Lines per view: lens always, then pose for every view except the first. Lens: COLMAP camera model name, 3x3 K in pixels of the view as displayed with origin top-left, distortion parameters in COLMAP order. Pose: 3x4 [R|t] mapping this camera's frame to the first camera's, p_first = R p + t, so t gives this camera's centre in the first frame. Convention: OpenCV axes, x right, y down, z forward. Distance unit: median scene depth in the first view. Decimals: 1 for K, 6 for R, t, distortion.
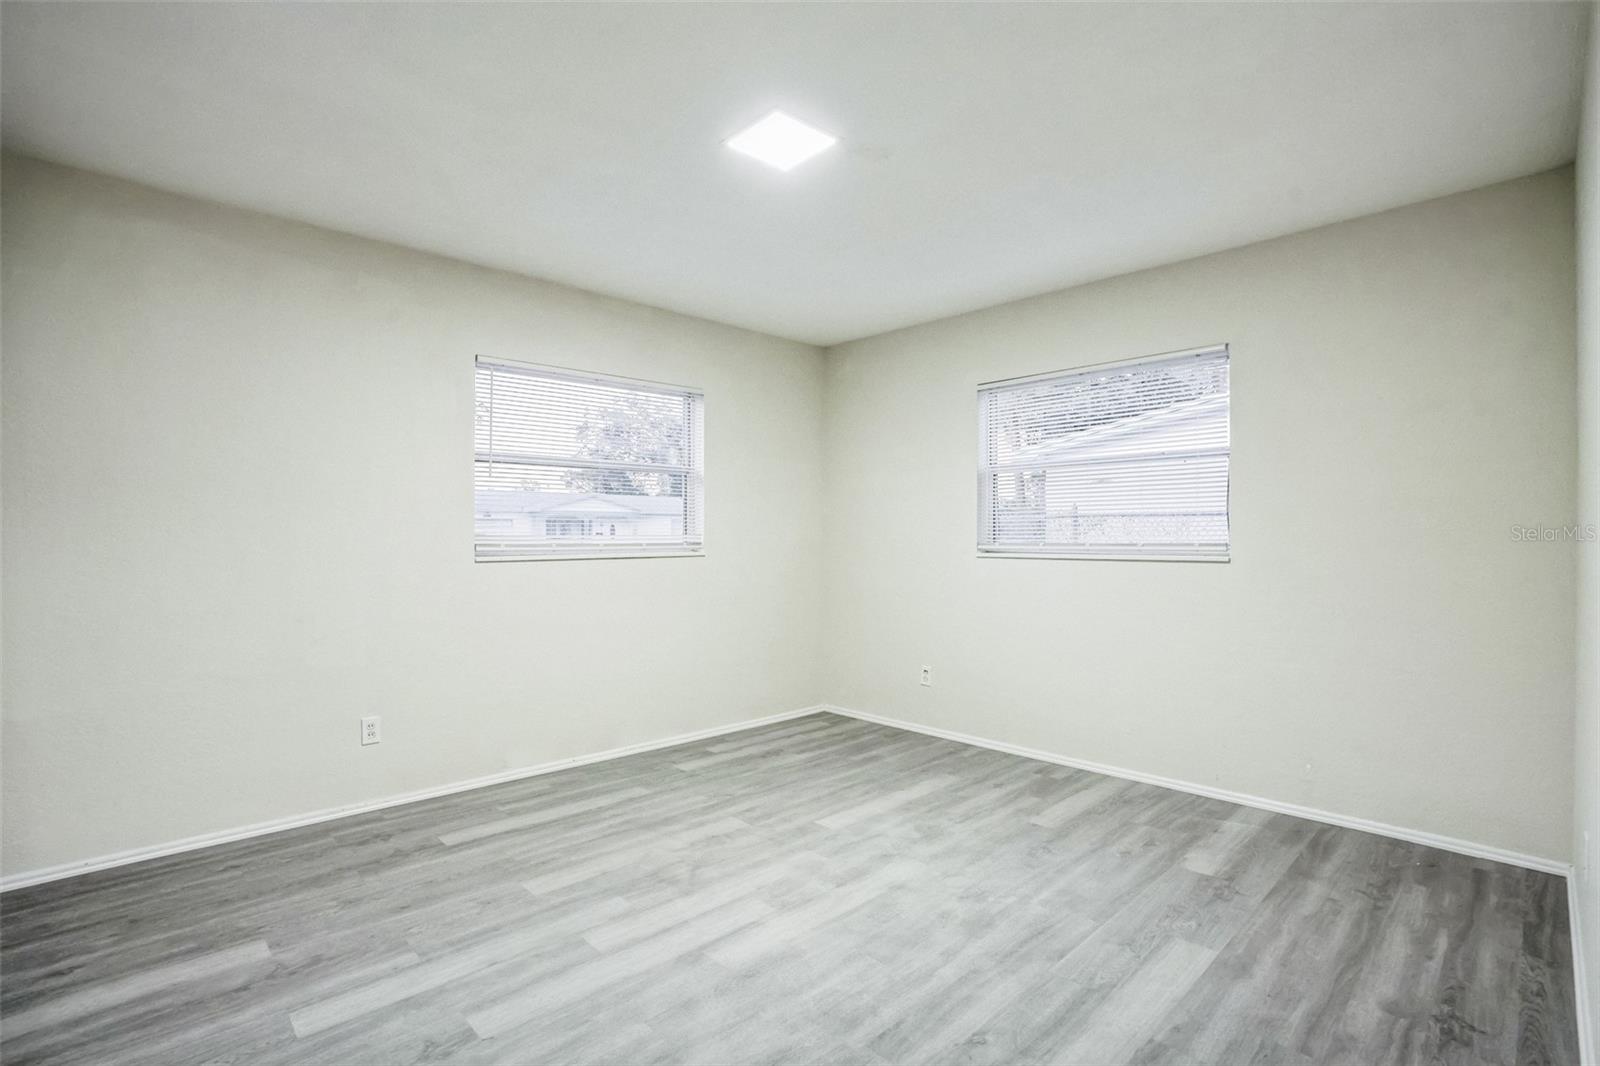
lens RADIAL K [[765.3, 0, 797.6], [0, 765.3, 550.8], [0, 0, 1]] dist [-0.076436, 0.030552]
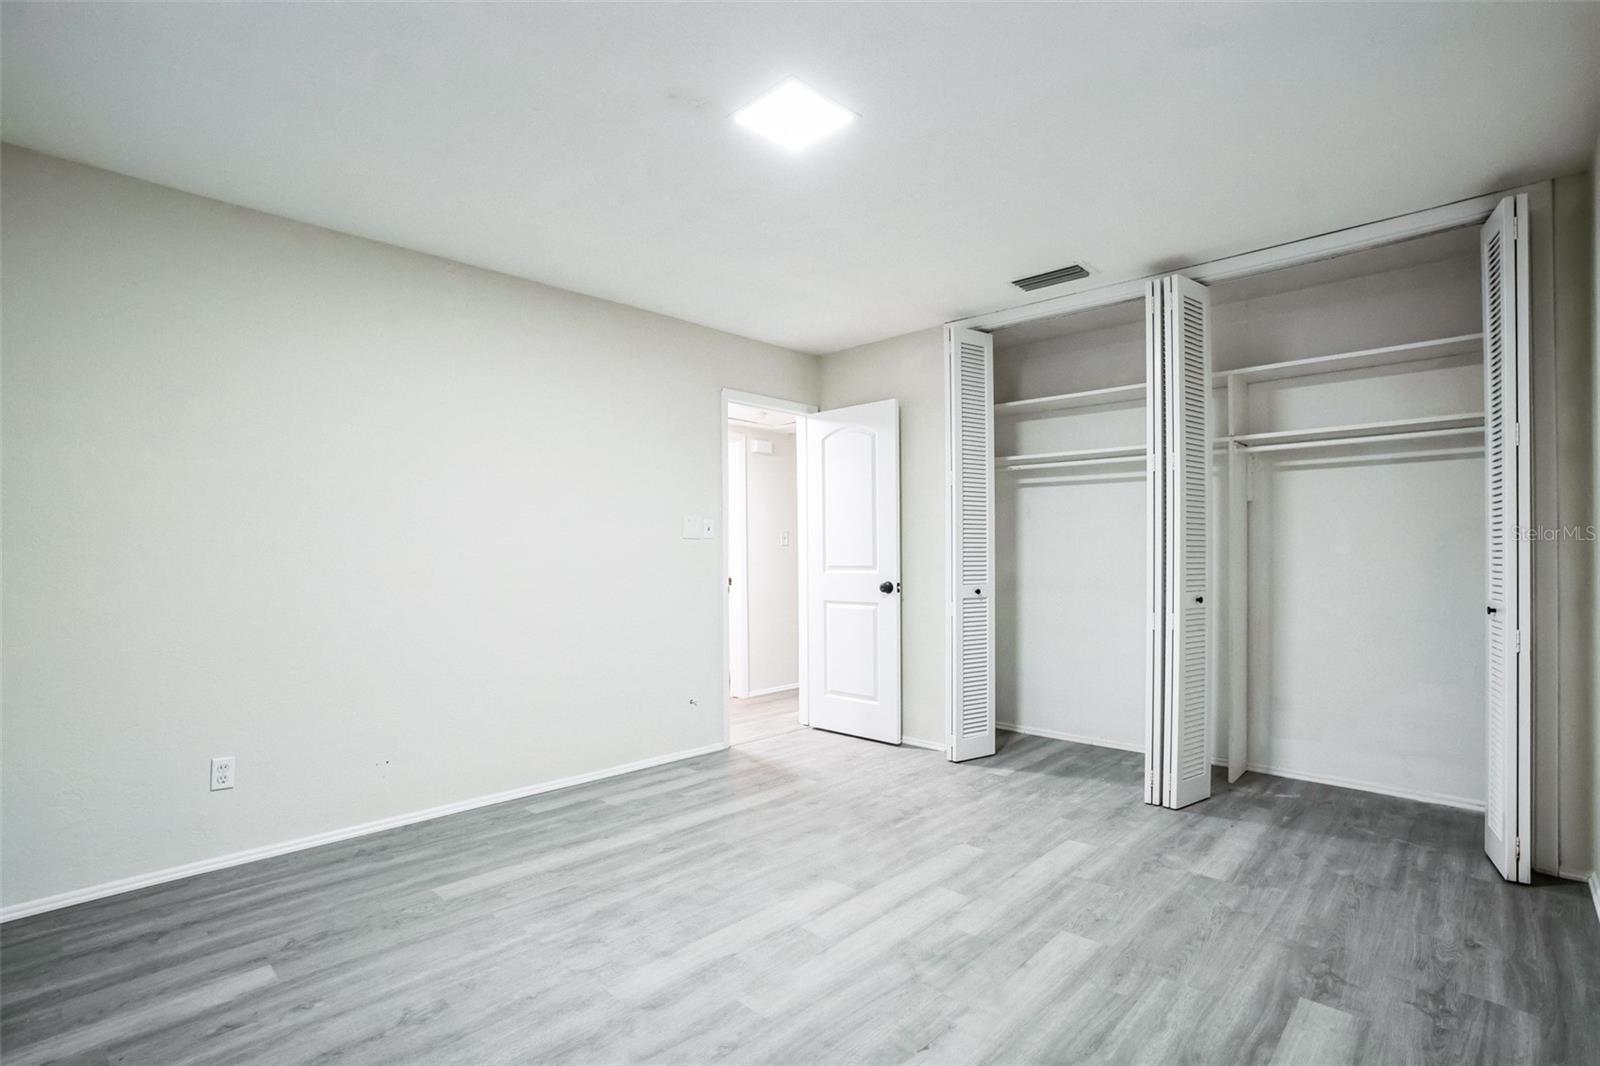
lens RADIAL K [[765.3, 0, 797.6], [0, 765.3, 550.8], [0, 0, 1]] dist [-0.076436, 0.030552]
pose [[-0.999226, 0.004426, -0.039084, 0.011985], [0.004079, 0.999952, 0.008950, -0.019537], [0.039121, 0.008784, -0.999196, 1.982101]]
